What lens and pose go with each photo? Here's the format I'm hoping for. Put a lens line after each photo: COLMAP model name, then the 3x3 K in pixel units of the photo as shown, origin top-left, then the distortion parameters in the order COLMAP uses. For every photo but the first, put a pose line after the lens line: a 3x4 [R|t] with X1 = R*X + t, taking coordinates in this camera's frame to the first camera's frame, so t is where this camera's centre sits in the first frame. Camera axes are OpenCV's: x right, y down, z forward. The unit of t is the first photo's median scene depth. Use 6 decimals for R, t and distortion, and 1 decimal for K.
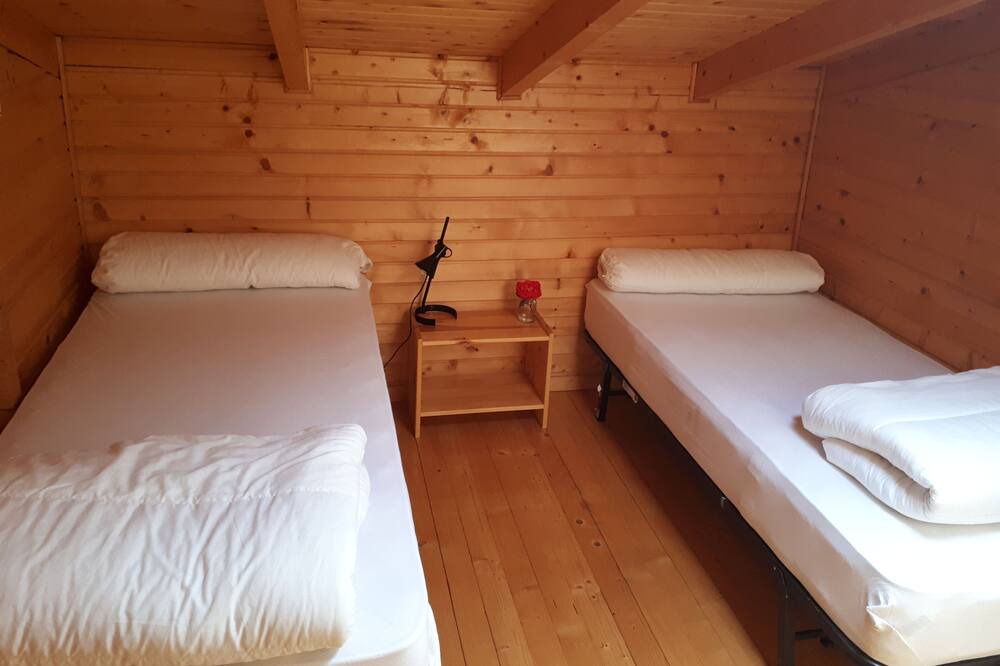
lens RADIAL K [[806.9, 0, 501.0], [0, 806.9, 287.1], [0, 0, 1]] dist [0.190669, -0.328139]
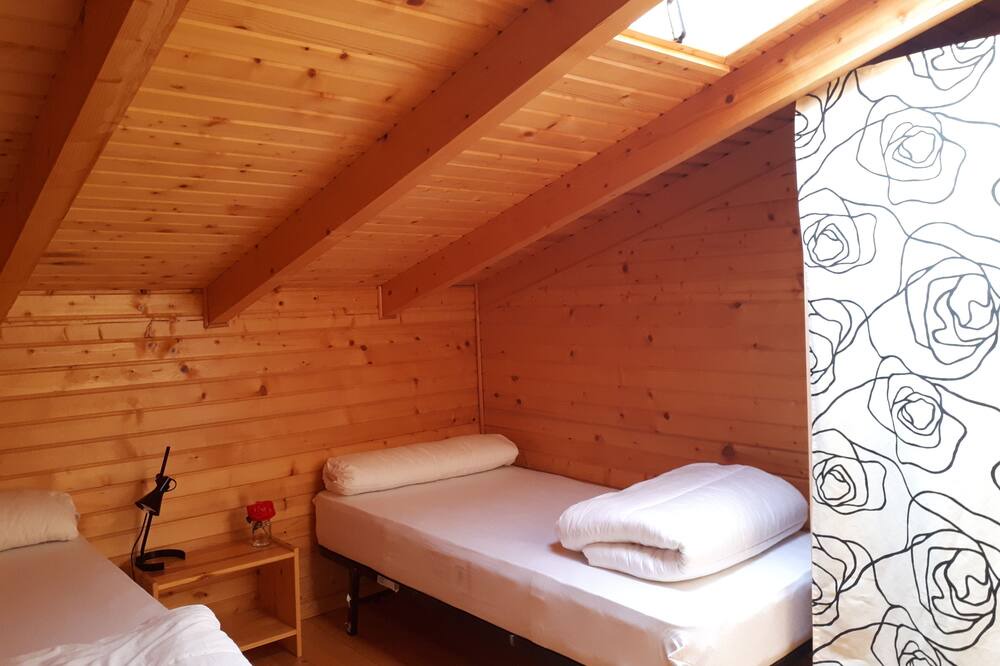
lens RADIAL K [[805.9, 0, 500.6], [0, 805.9, 306.7], [0, 0, 1]] dist [0.138575, -0.239807]
pose [[0.881184, -0.080613, 0.465850, -0.151704], [0.220503, 0.941696, -0.254139, 0.086047], [-0.418202, 0.326664, 0.847583, -0.033562]]
